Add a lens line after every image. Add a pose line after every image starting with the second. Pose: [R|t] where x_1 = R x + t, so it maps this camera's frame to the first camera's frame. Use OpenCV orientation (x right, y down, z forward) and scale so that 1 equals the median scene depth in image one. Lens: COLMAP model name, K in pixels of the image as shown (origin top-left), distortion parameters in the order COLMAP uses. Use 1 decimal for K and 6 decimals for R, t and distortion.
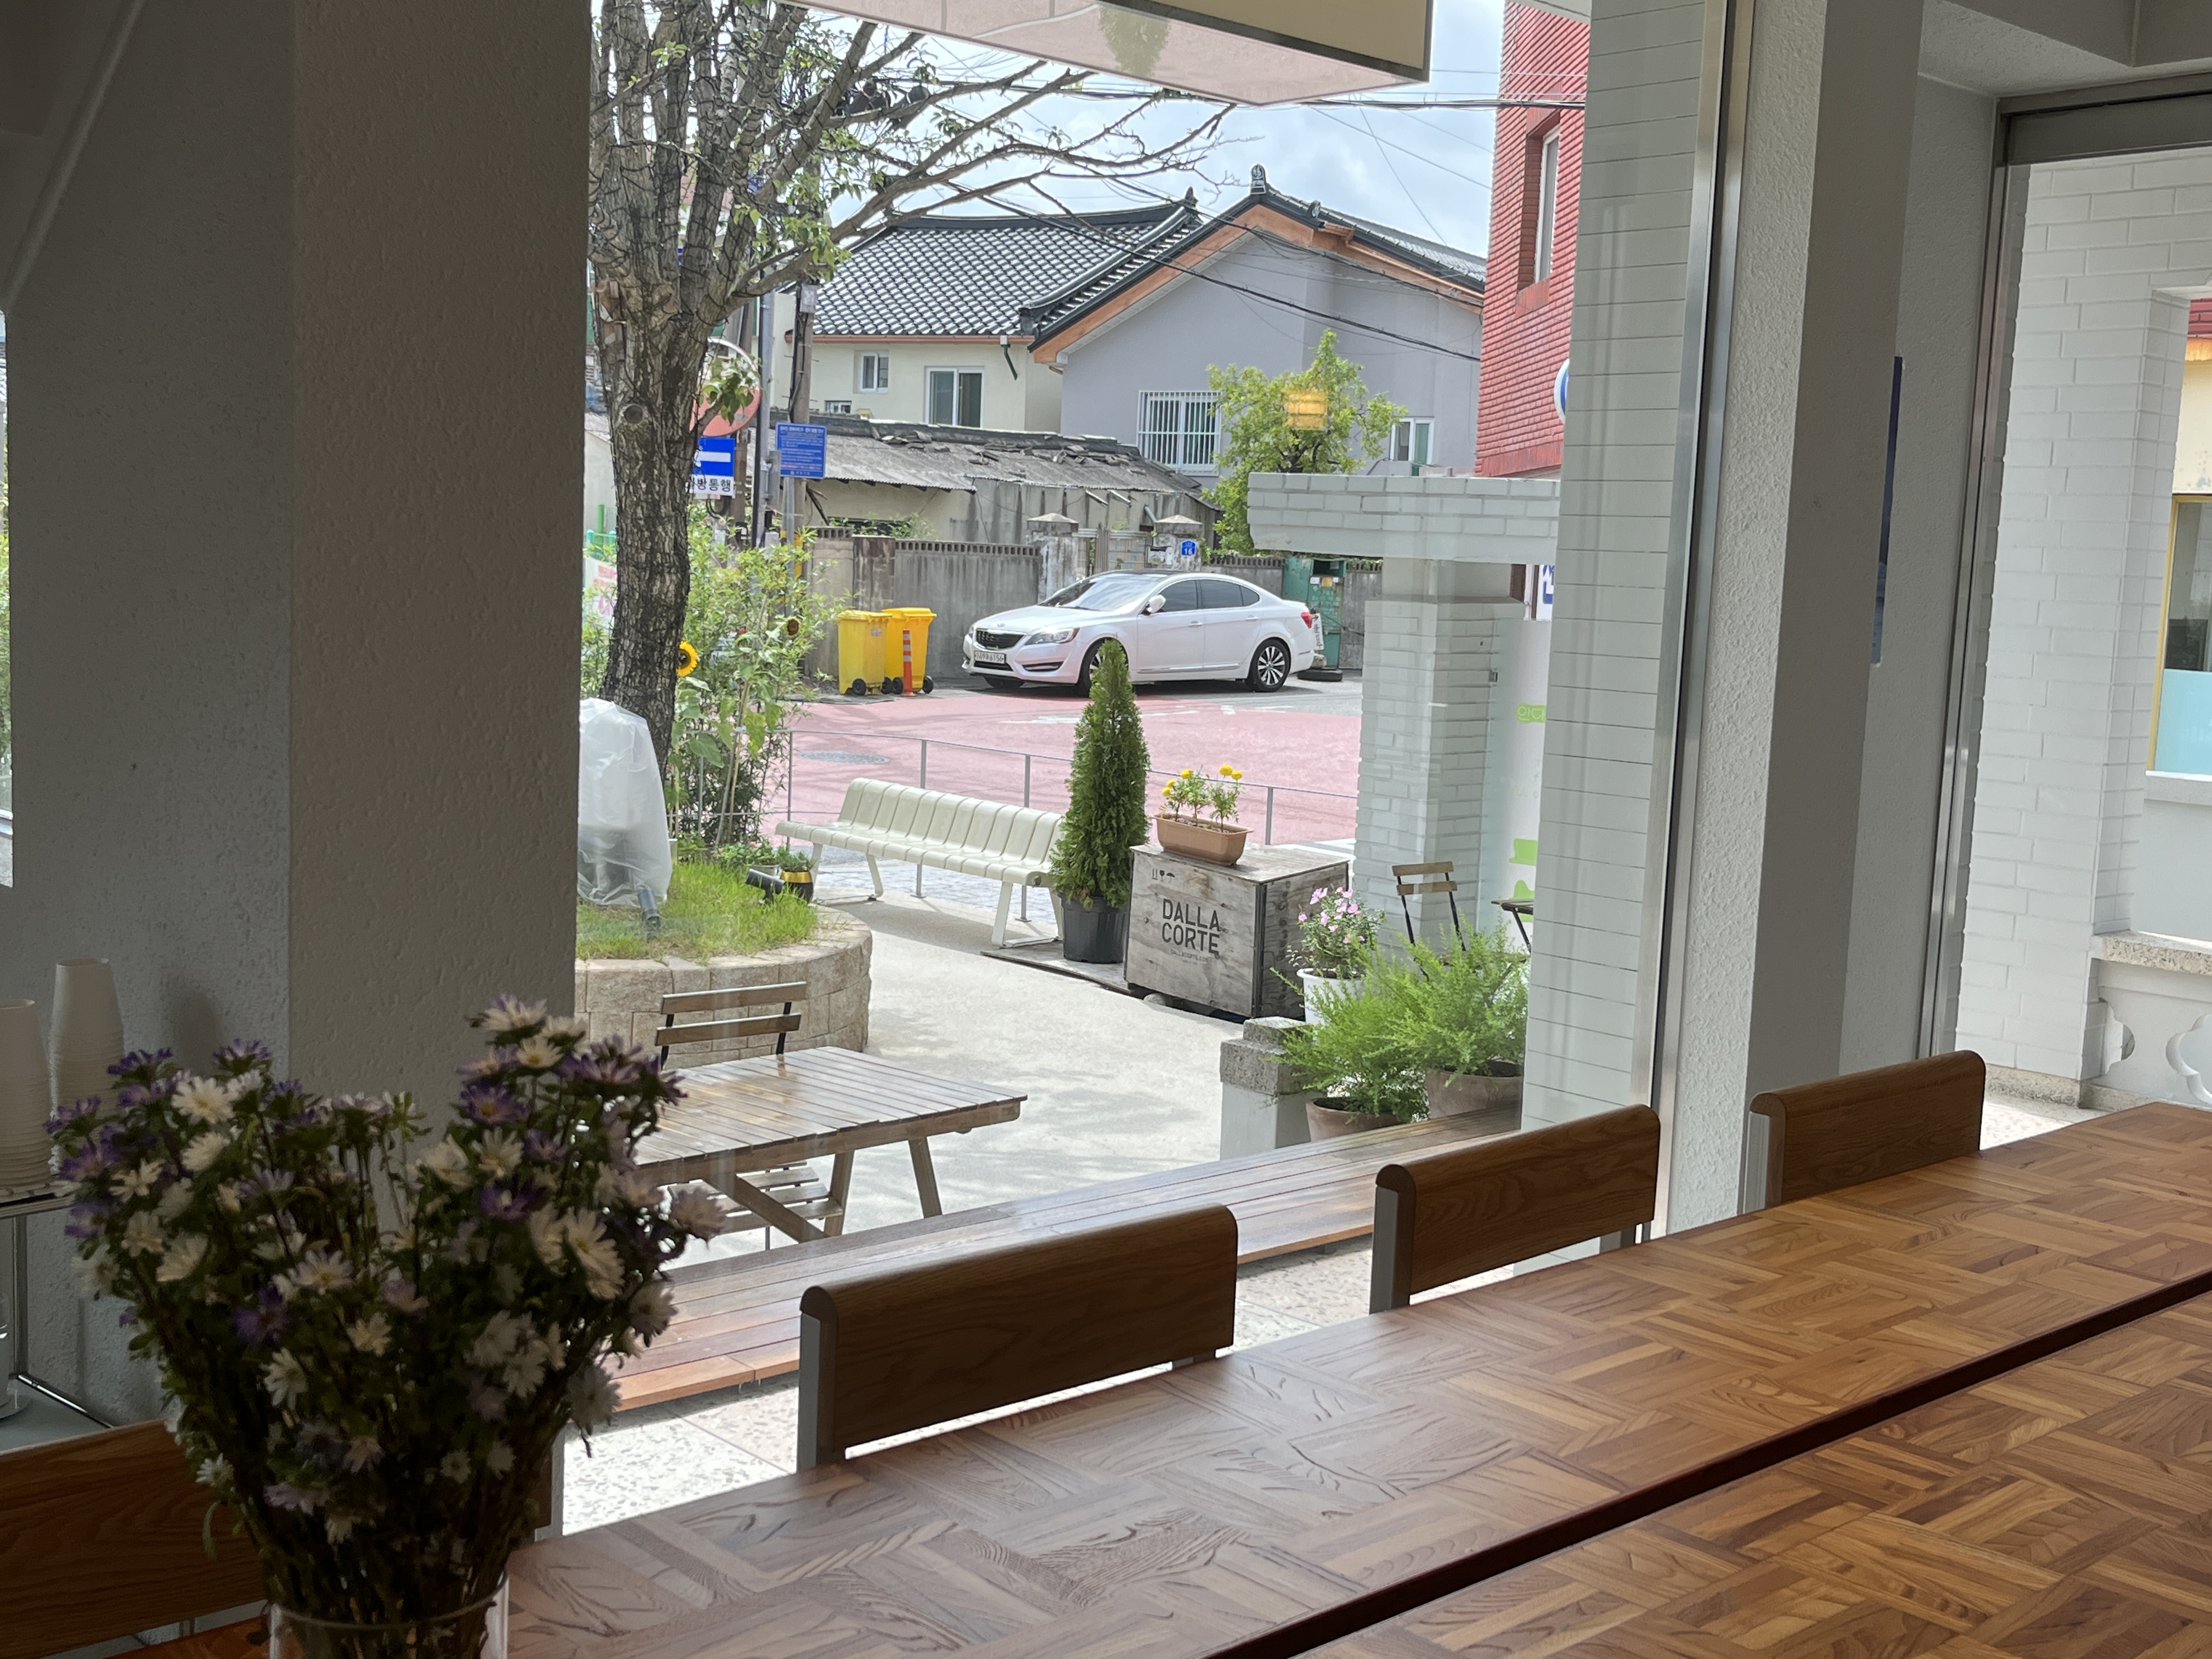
lens RADIAL K [[2464.4, 0, 1106.2], [0, 2464.4, 828.0], [0, 0, 1]] dist [-0.009462, 0.000000]
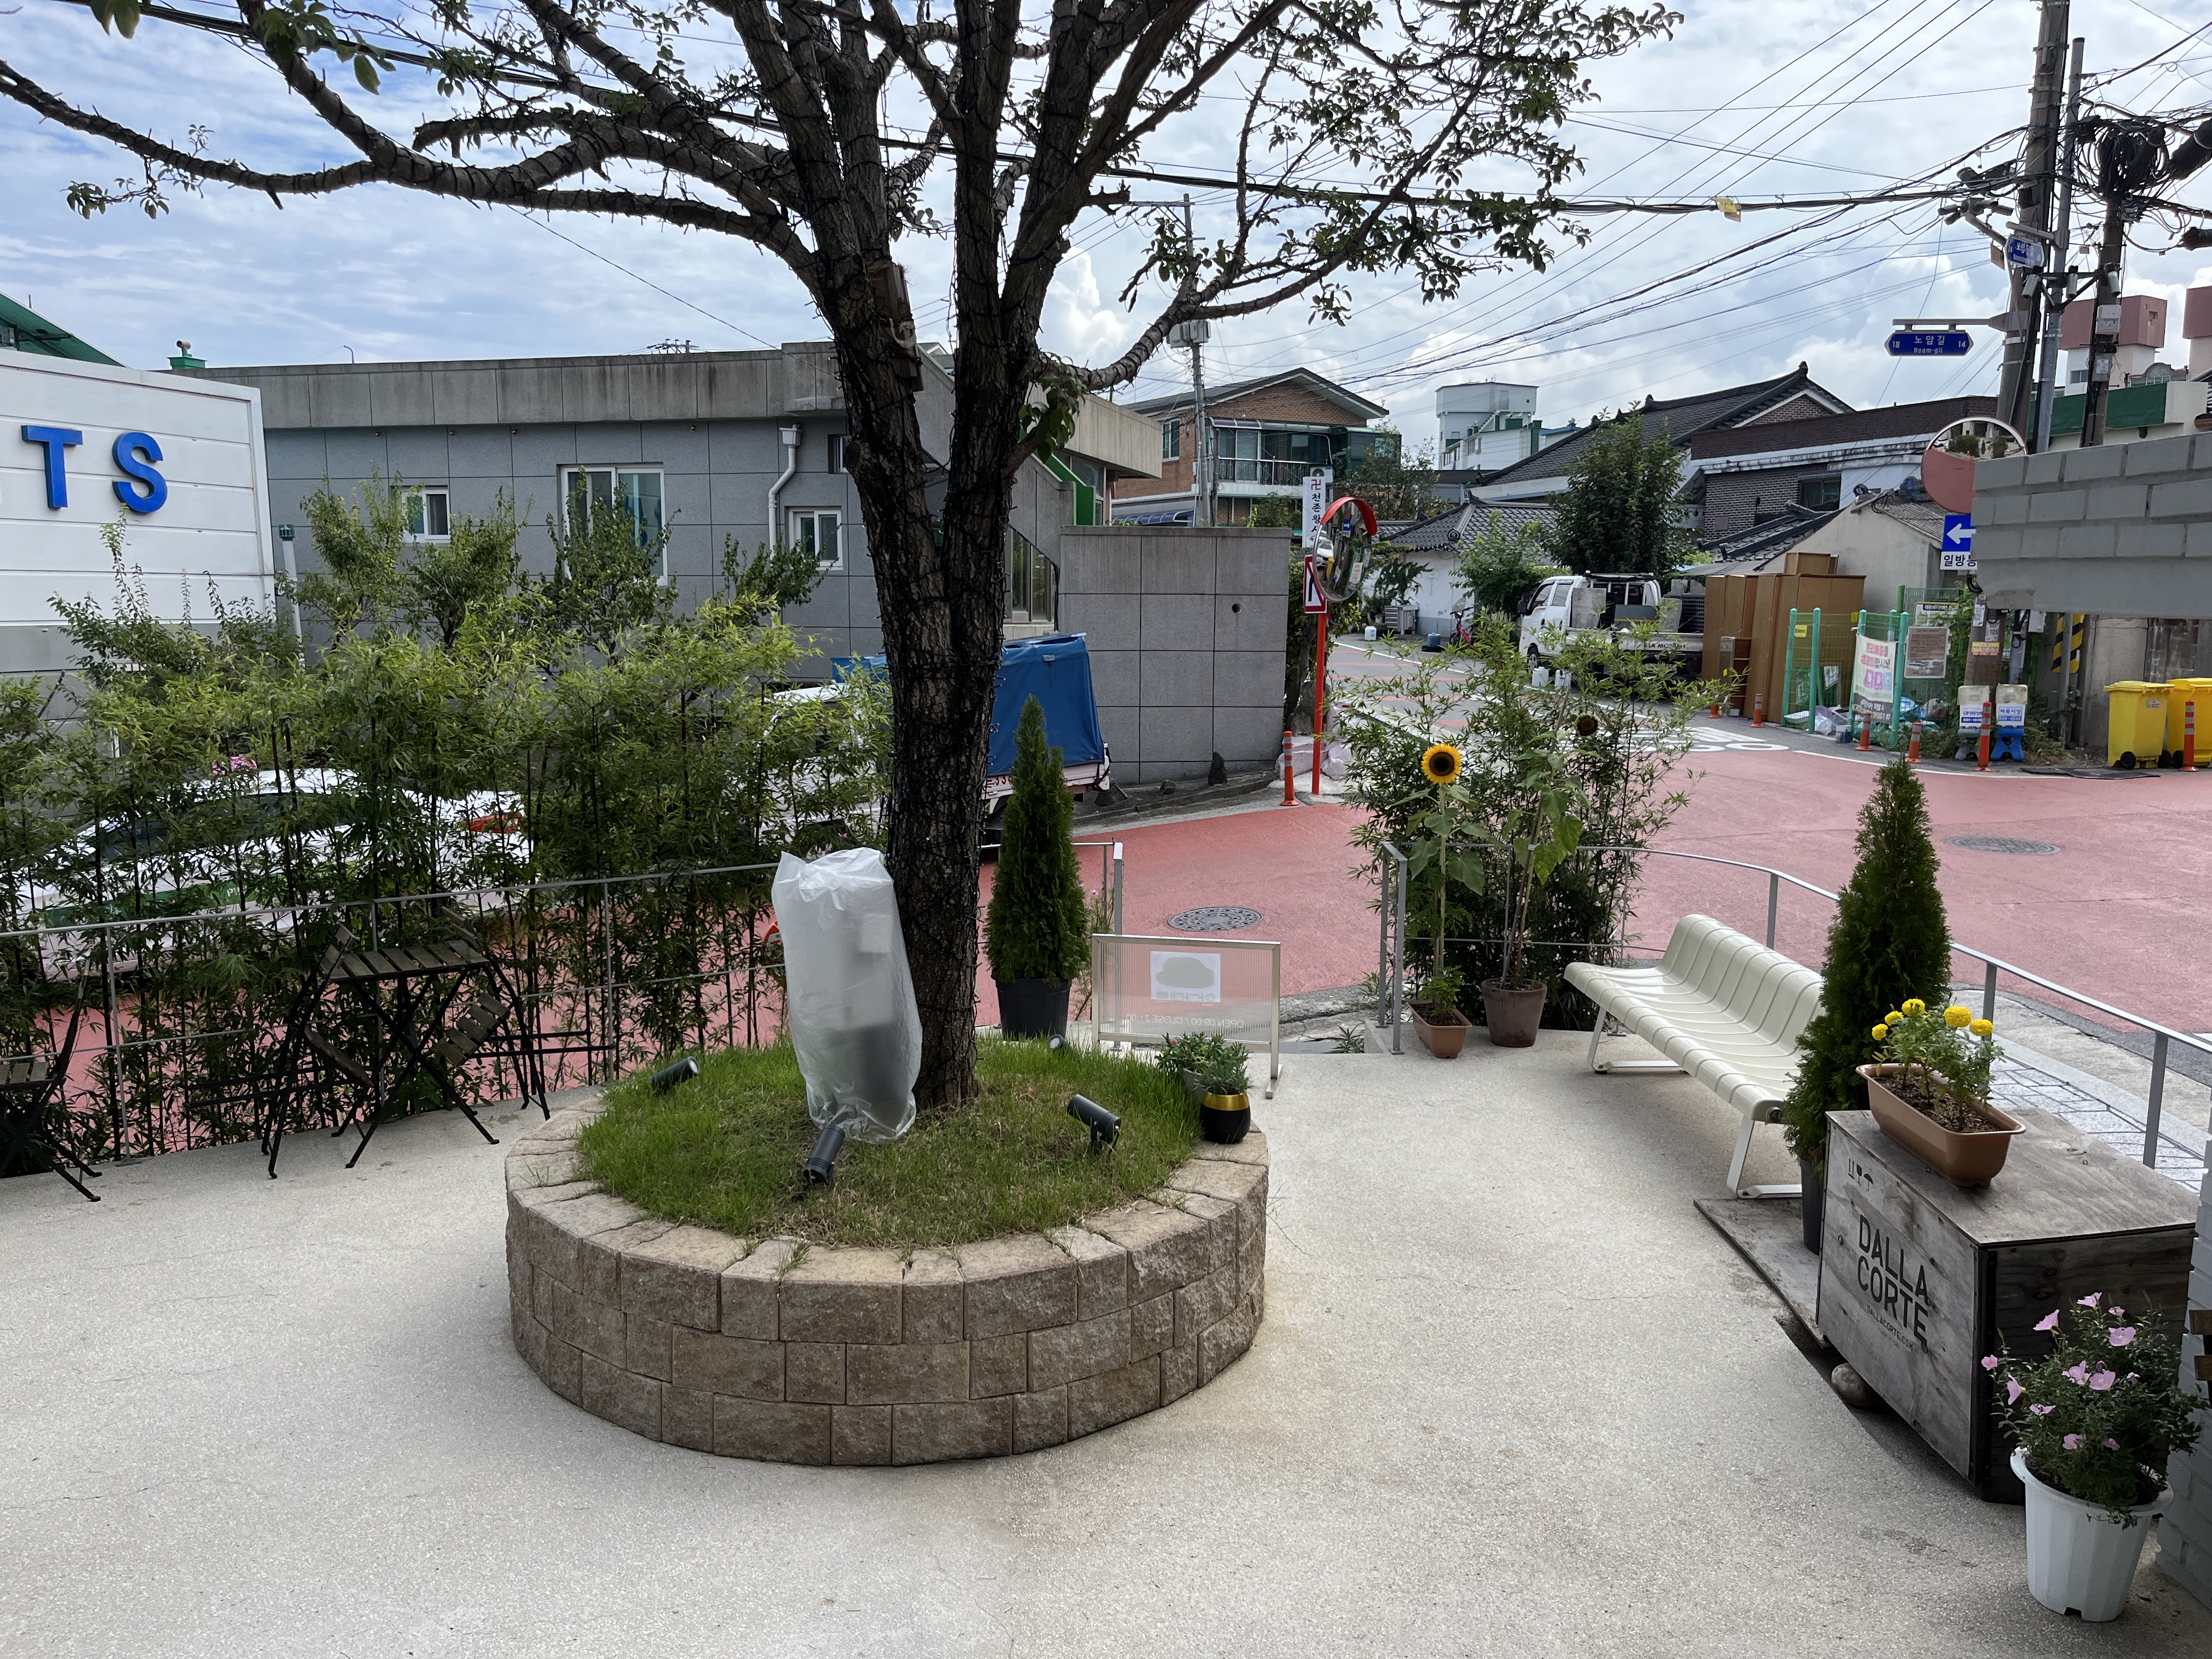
lens RADIAL K [[1668.8, 0, 1106.5], [0, 1668.8, 837.4], [0, 0, 1]] dist [0.008315, 0.001873]
pose [[0.715411, 0.055610, -0.696487, 0.168752], [-0.048605, 0.998374, 0.029787, -0.064703], [0.697011, 0.012542, 0.716950, 0.598010]]
